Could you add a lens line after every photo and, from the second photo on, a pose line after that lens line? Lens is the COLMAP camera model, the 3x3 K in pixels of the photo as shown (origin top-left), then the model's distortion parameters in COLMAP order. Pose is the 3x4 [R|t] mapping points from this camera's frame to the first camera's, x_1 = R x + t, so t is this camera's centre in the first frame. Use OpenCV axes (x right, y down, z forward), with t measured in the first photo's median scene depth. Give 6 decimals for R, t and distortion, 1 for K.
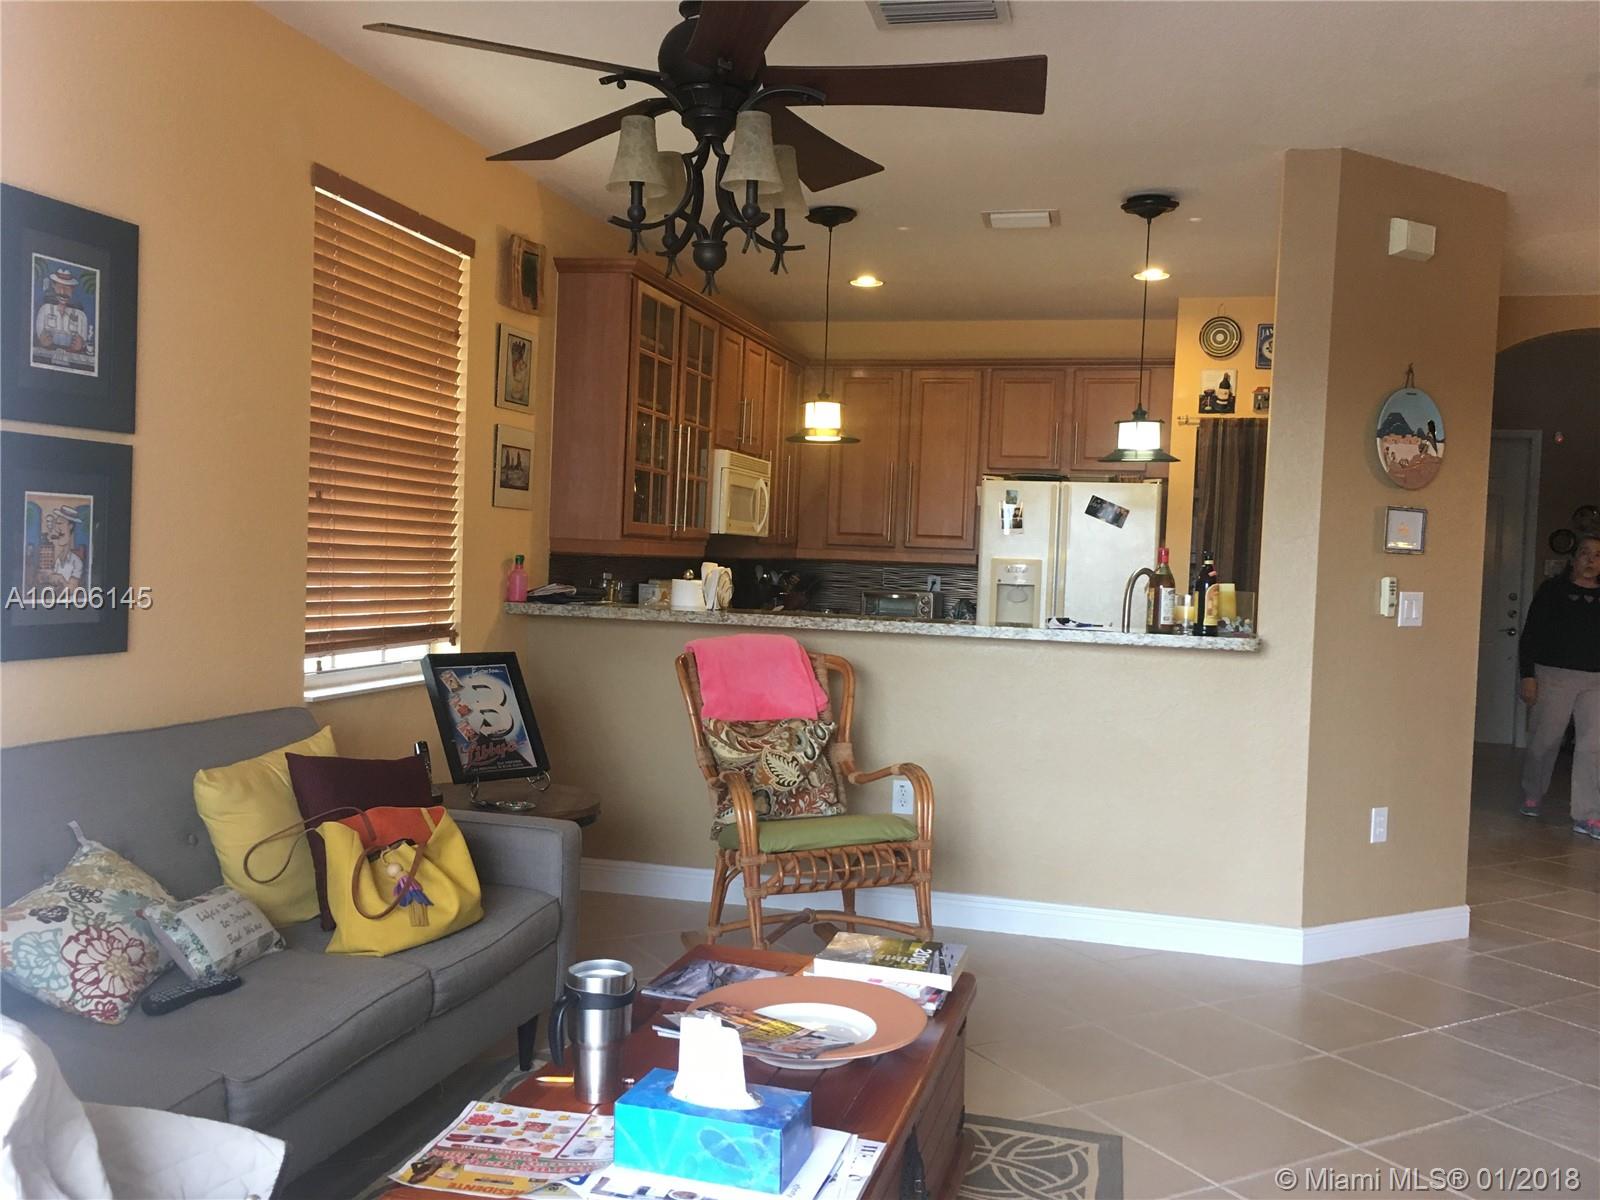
lens RADIAL K [[1360.3, 0, 800.0], [0, 1360.3, 600.0], [0, 0, 1]] dist [0.037412, -0.014677]
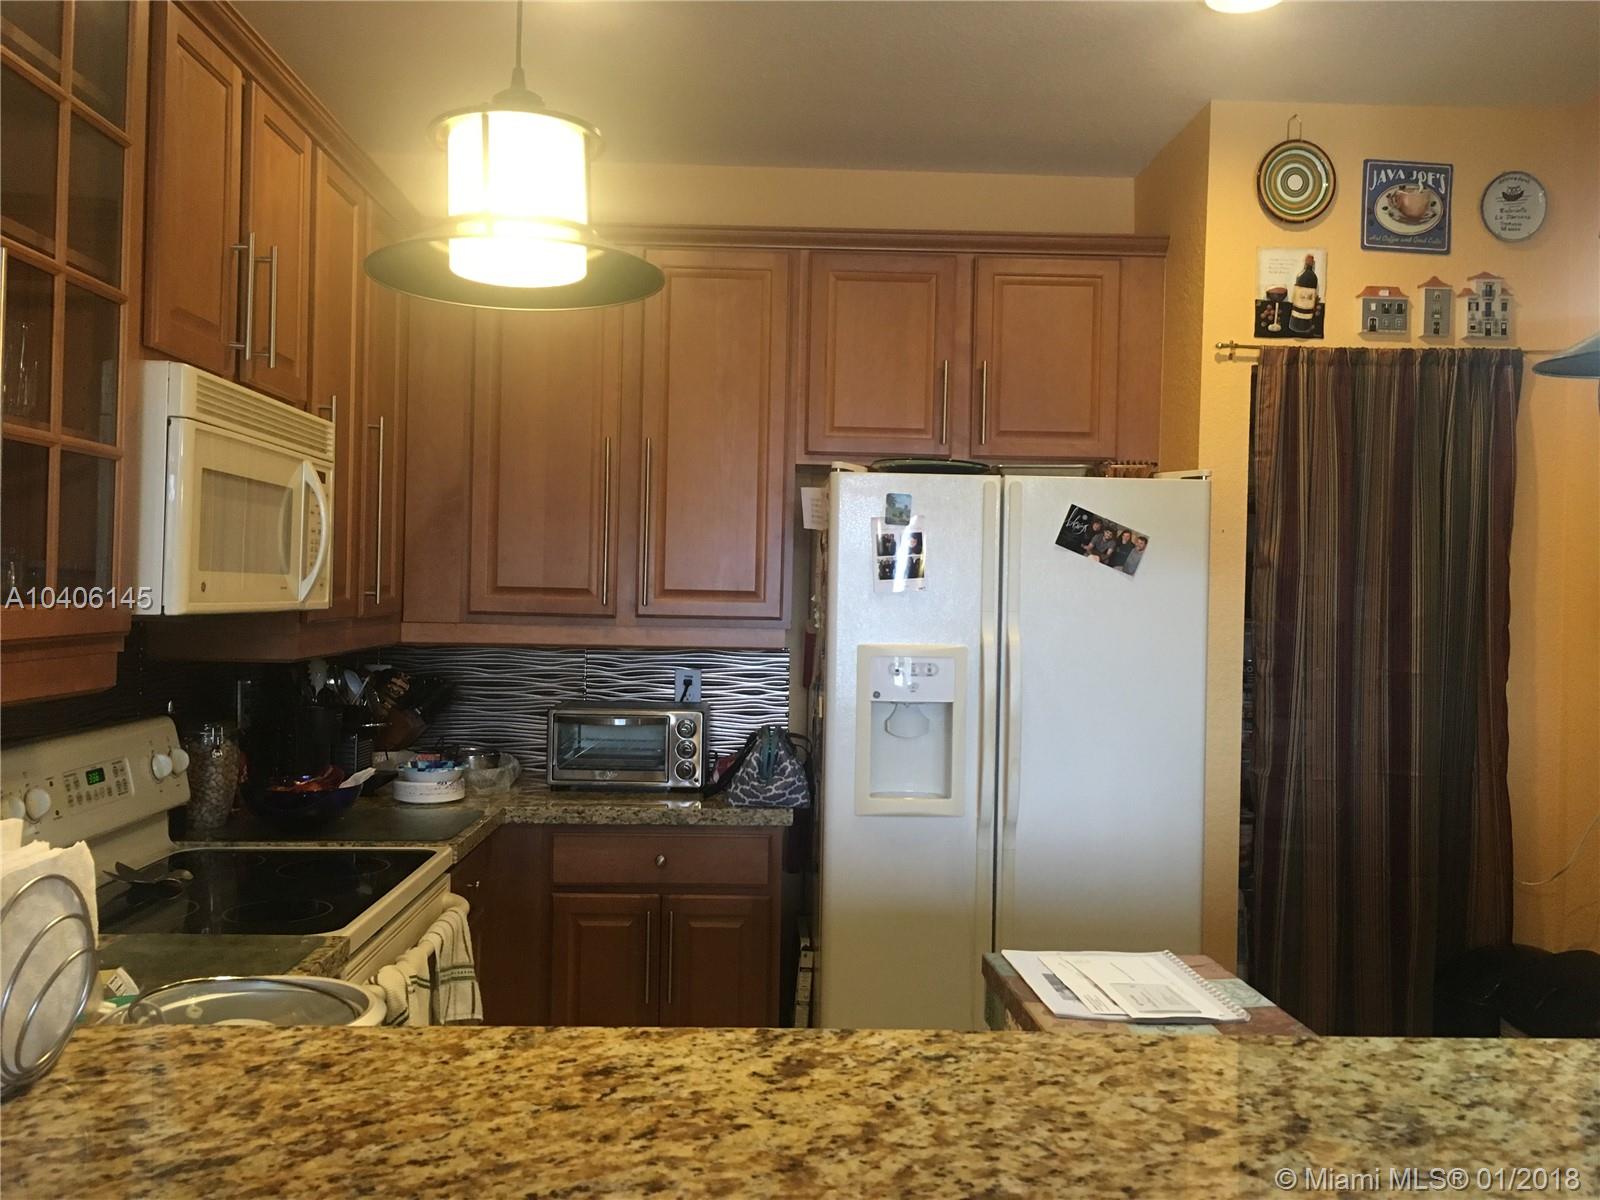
lens RADIAL K [[1360.3, 0, 800.0], [0, 1360.3, 600.0], [0, 0, 1]] dist [0.037412, -0.014677]
pose [[0.958121, -0.019838, 0.285676, -0.005720], [0.025260, 0.999564, -0.015307, -0.039755], [-0.285247, 0.021882, 0.958204, 0.583698]]
